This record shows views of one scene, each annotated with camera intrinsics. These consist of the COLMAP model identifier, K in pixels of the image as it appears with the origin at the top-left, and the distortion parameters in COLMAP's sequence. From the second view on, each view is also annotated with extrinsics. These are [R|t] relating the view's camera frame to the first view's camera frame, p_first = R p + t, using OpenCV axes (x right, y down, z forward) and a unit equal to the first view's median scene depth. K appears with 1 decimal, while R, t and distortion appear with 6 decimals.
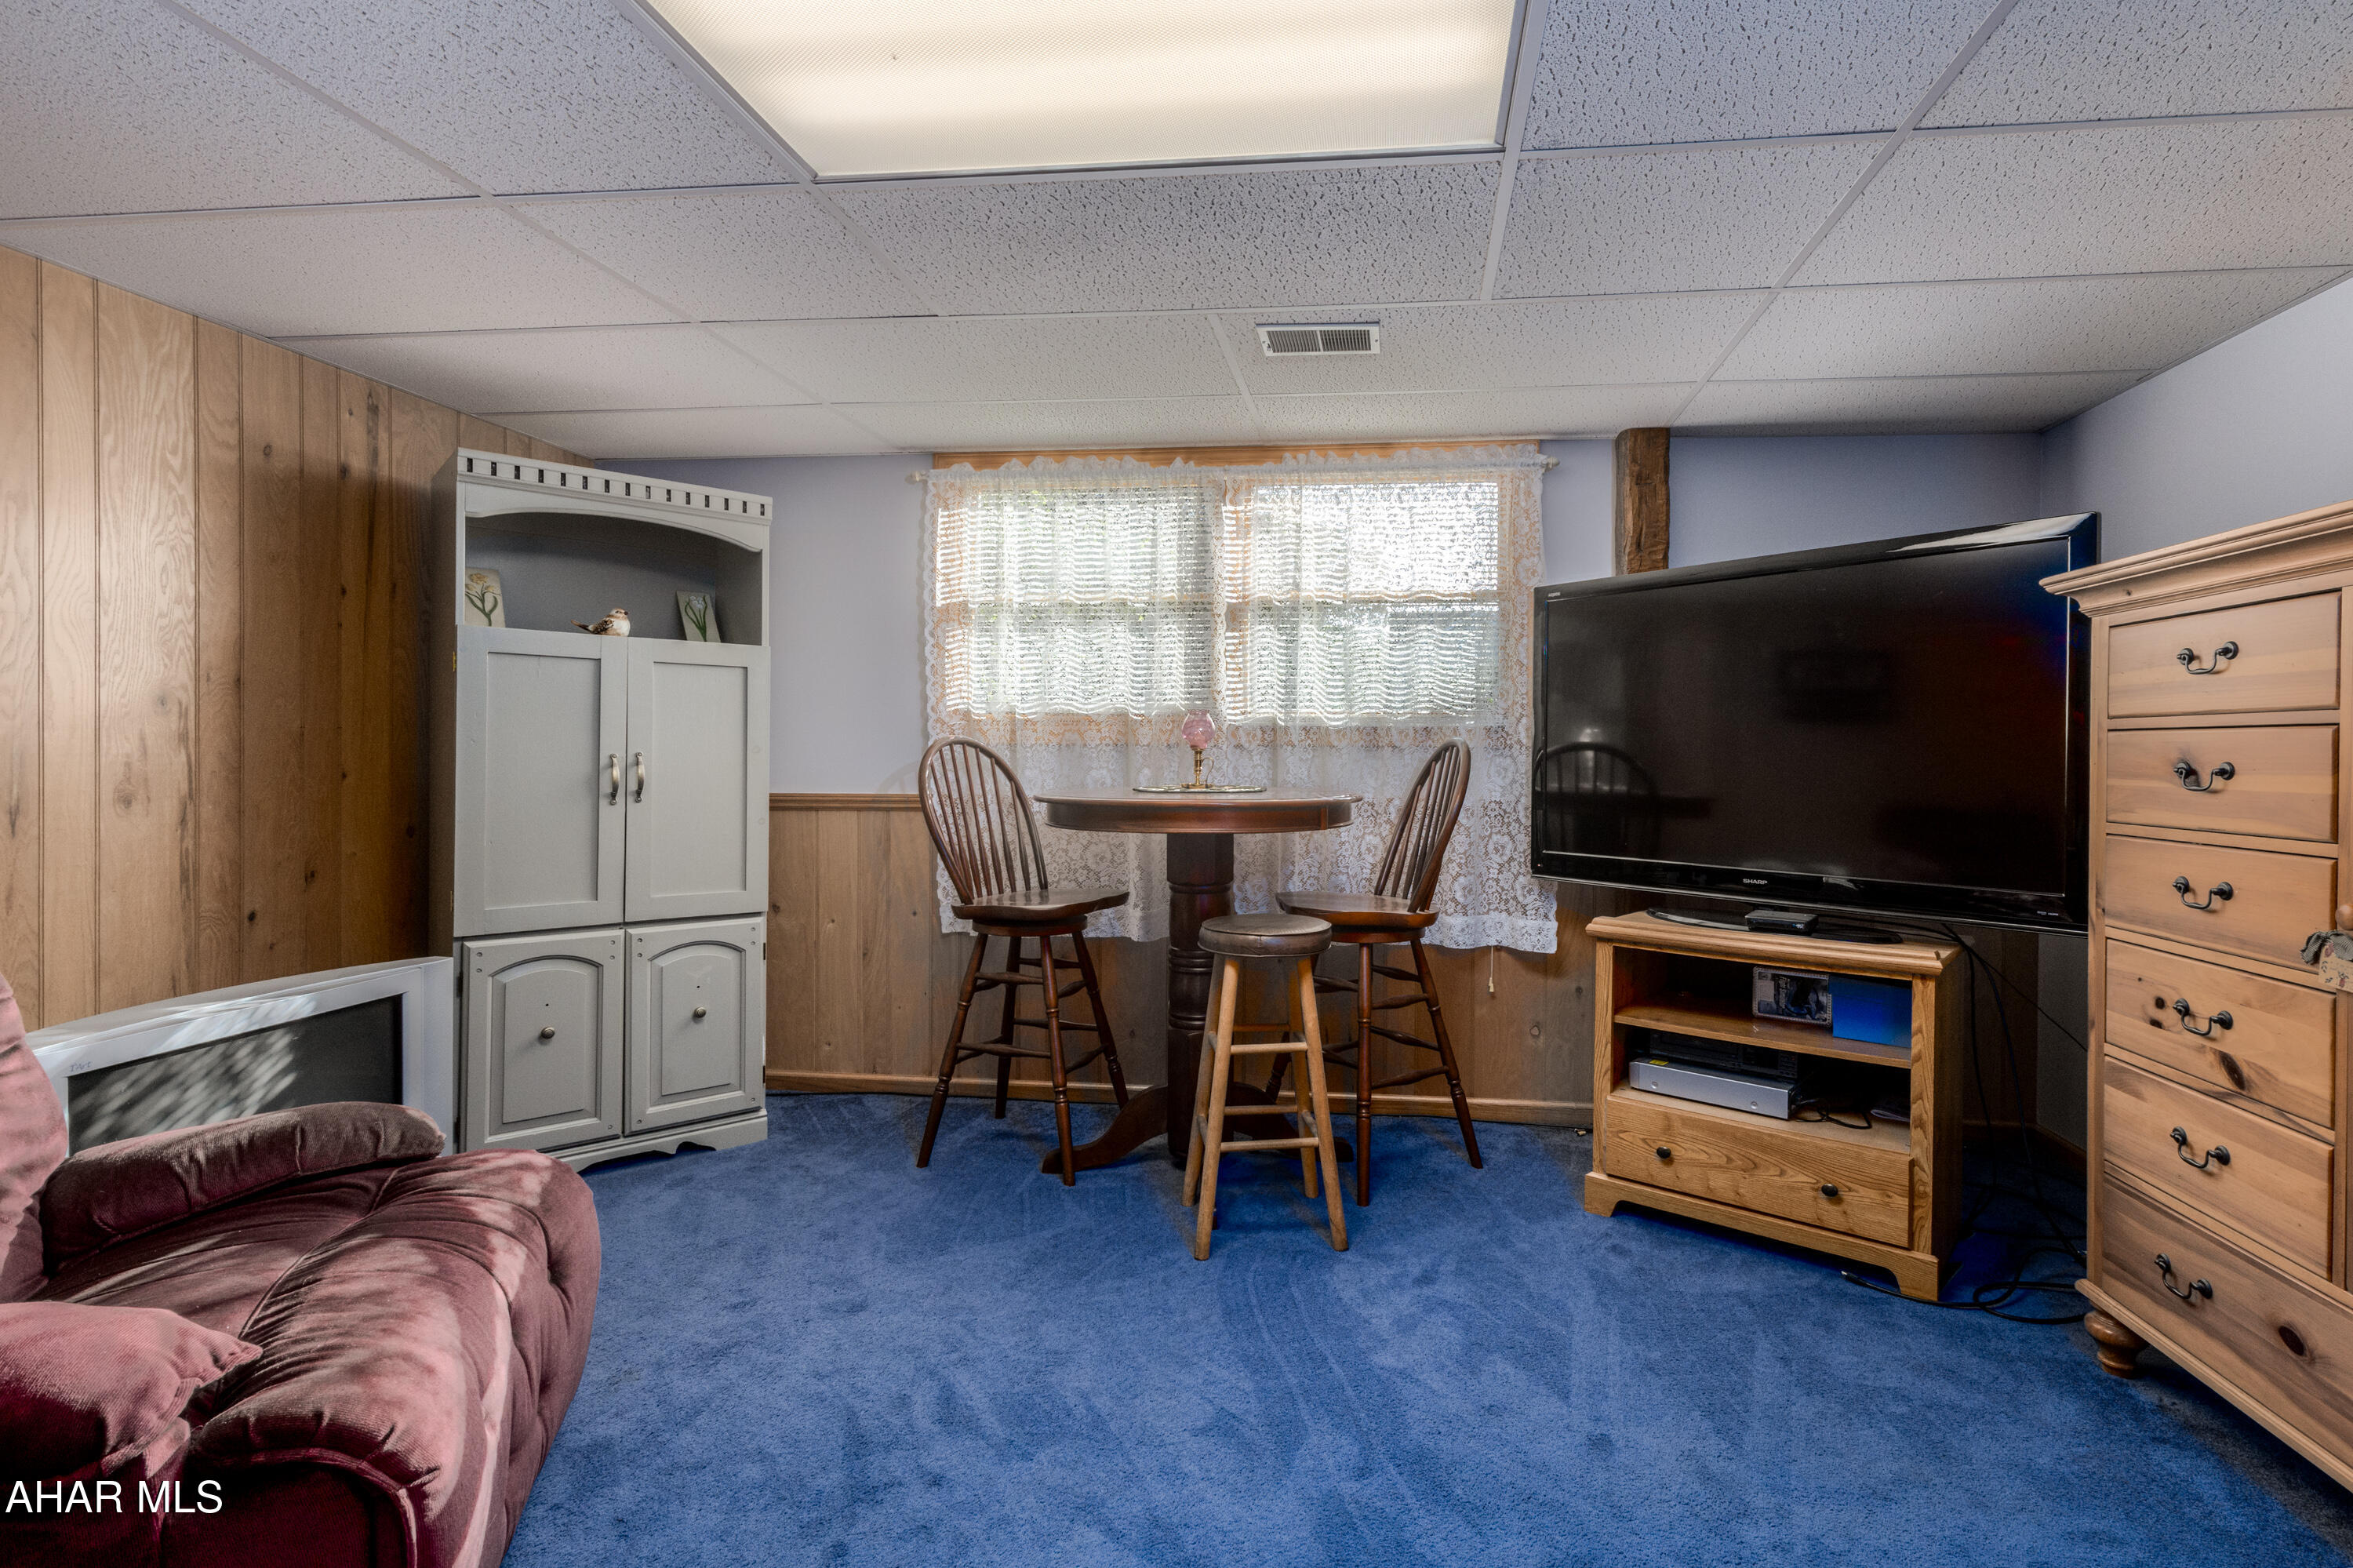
lens RADIAL K [[1098.9, 0, 1177.2], [0, 1098.9, 771.3], [0, 0, 1]] dist [-0.005634, 0.002129]
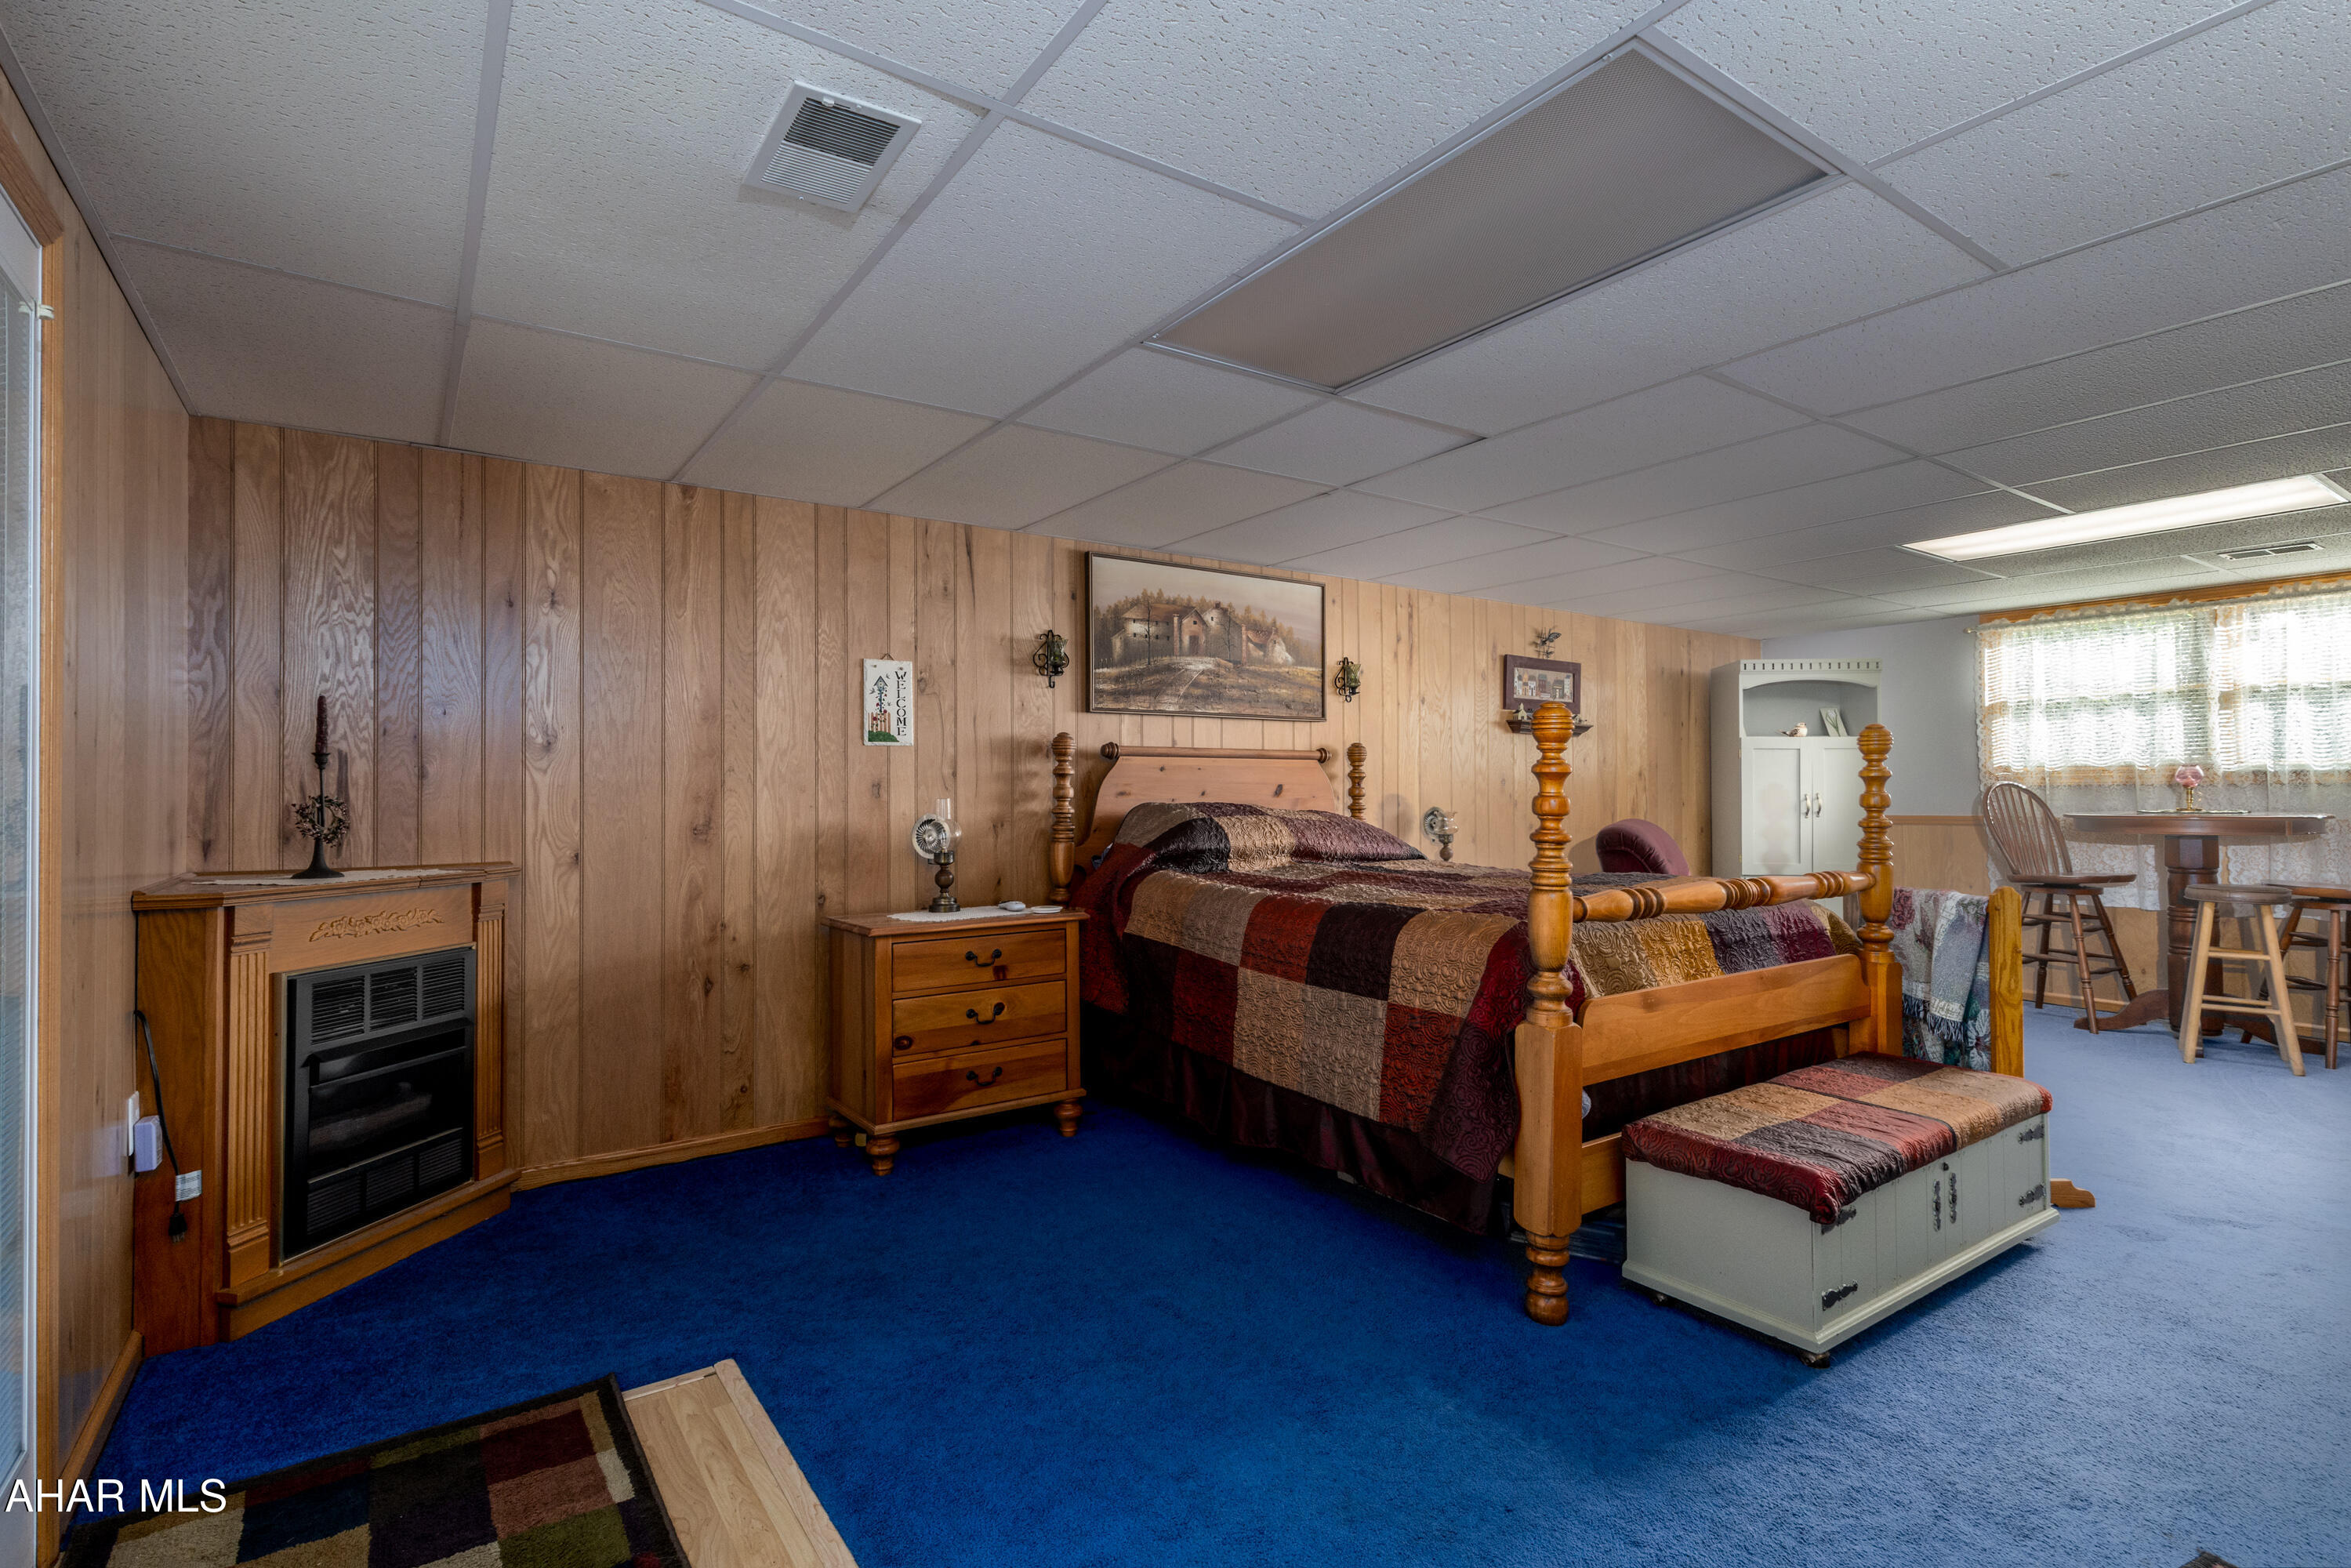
lens RADIAL K [[1098.0, 0, 1177.9], [0, 1098.0, 788.9], [0, 0, 1]] dist [-0.005634, 0.002129]
pose [[0.718633, -0.011787, -0.695289, 0.061660], [-0.000735, 0.999843, -0.017711, 0.010637], [0.695389, 0.013239, 0.718512, -1.106692]]
